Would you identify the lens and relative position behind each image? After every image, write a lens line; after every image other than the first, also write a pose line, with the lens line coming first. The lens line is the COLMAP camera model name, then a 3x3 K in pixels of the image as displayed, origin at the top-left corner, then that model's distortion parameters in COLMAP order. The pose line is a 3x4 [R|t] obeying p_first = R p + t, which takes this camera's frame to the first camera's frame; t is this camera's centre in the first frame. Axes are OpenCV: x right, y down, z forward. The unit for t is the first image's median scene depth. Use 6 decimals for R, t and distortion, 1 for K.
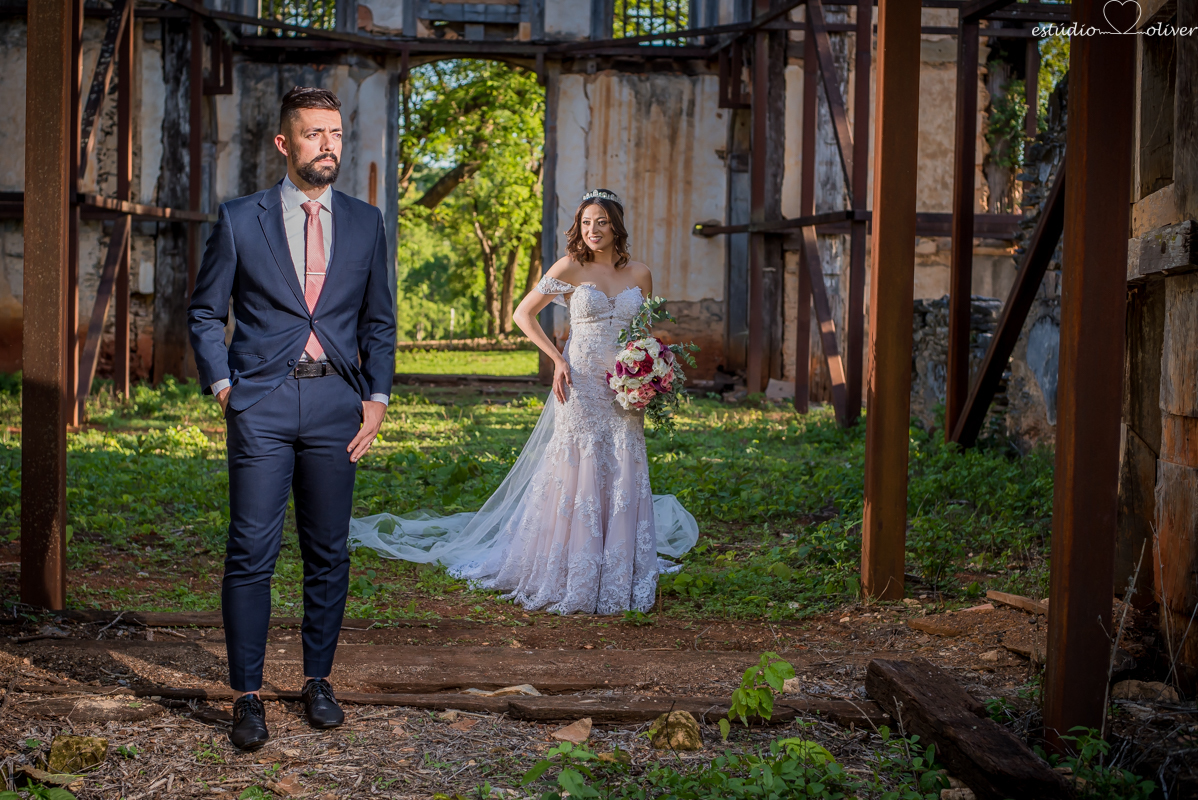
lens RADIAL K [[1740.9, 0, 554.4], [0, 1740.9, 415.7], [0, 0, 1]] dist [-0.080213, -0.061576]
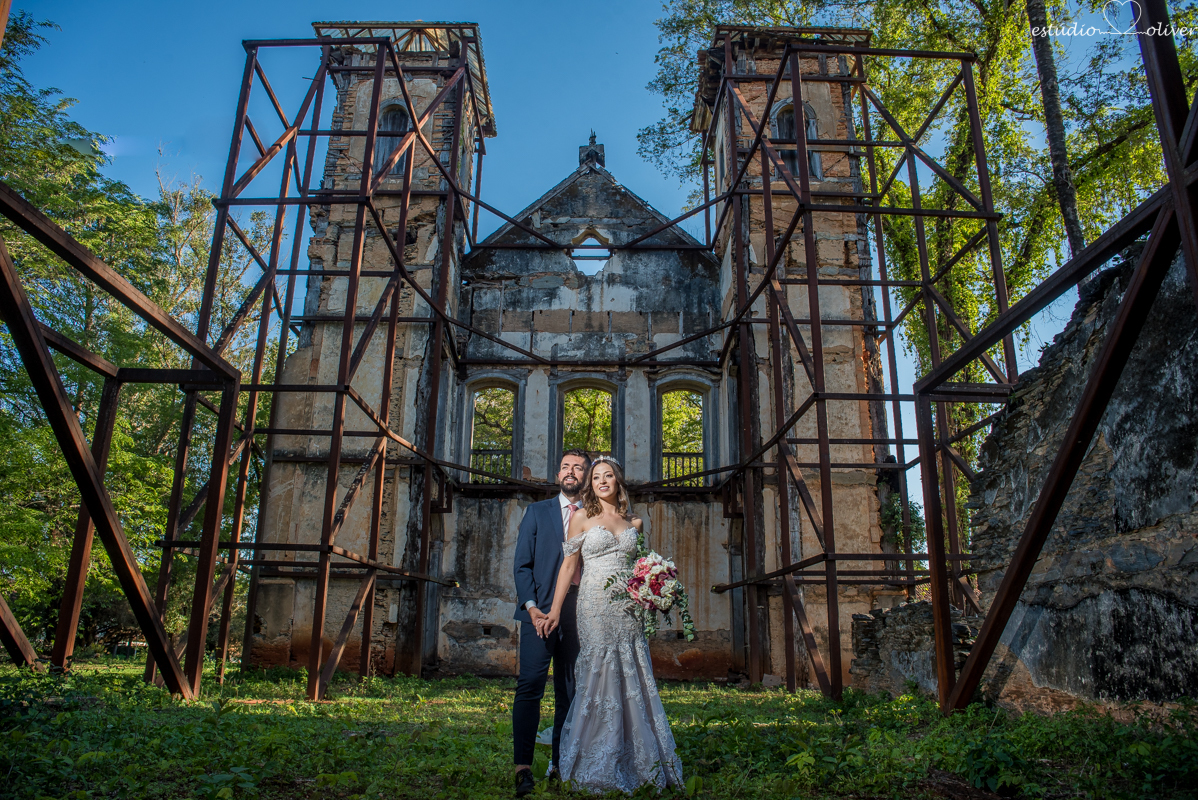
lens RADIAL K [[817.4, 0, 597.0], [0, 817.4, 410.9], [0, 0, 1]] dist [-0.131141, 0.094578]
pose [[0.999150, -0.017055, -0.037537, -0.001690], [0.003132, 0.939201, -0.343354, 0.005170], [0.041111, 0.342945, 0.938456, 0.176300]]
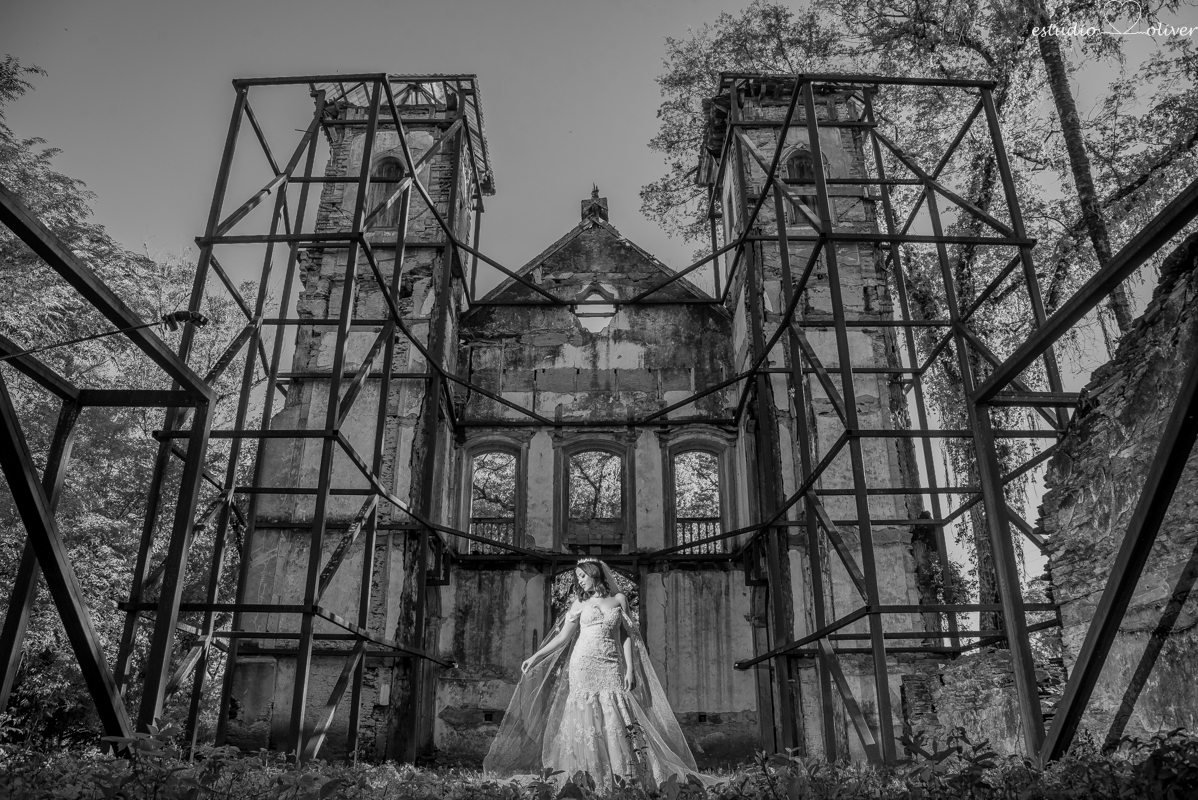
lens RADIAL K [[852.4, 0, 599.0], [0, 852.4, 400.0], [0, 0, 1]] dist [-0.130597, 0.097890]
pose [[0.998688, -0.037663, -0.034710, -0.008861], [0.018265, 0.895021, -0.445650, 0.017578], [0.047850, 0.444431, 0.894534, 0.205978]]
